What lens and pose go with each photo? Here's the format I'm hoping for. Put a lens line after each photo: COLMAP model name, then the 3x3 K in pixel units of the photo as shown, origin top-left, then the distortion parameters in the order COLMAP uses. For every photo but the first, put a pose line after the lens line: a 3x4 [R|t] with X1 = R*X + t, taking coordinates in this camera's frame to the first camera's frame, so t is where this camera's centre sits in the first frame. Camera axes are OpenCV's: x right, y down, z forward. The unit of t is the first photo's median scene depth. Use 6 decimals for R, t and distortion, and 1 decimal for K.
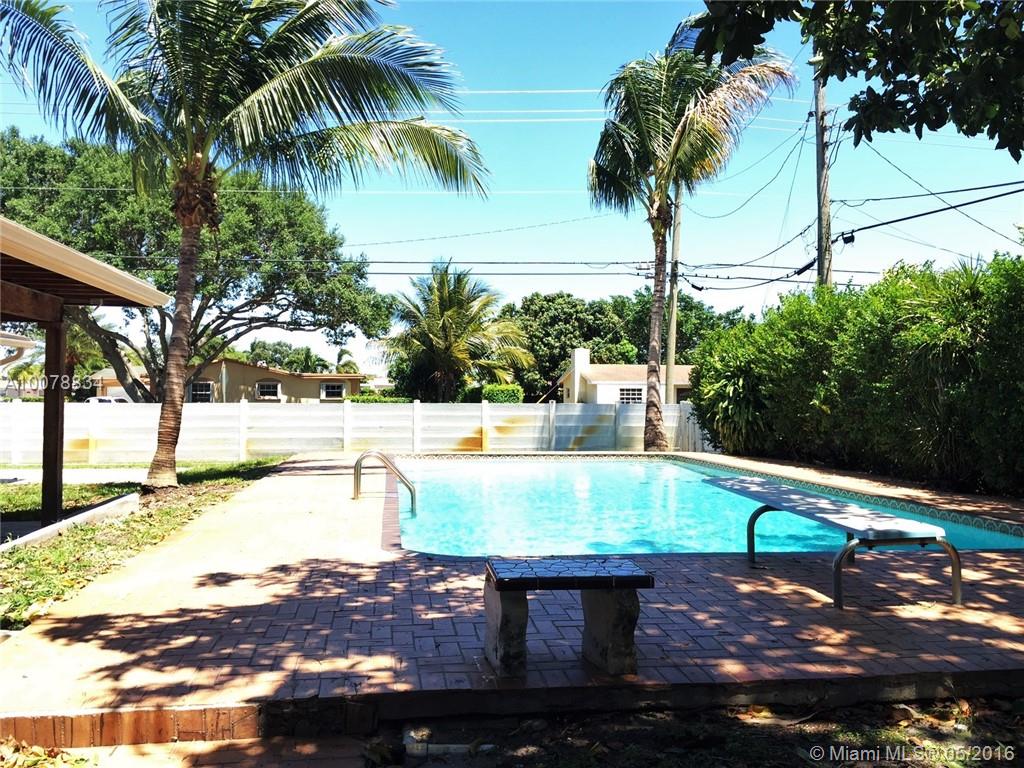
lens RADIAL K [[856.3, 0, 508.6], [0, 856.3, 383.6], [0, 0, 1]] dist [0.030020, -0.093656]
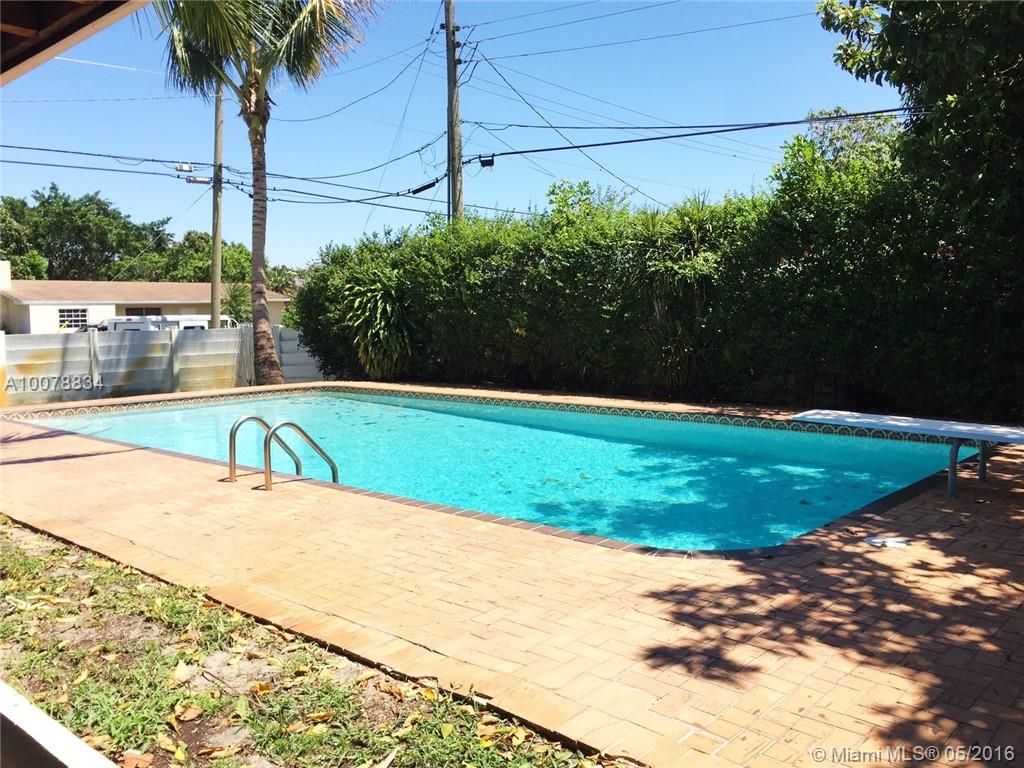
lens RADIAL K [[856.3, 0, 508.6], [0, 856.3, 383.6], [0, 0, 1]] dist [0.030020, -0.093656]
pose [[0.754018, -0.069983, 0.653115, -0.251265], [0.005626, 0.994960, 0.100117, -0.009303], [-0.656830, -0.071816, 0.750611, 0.193571]]
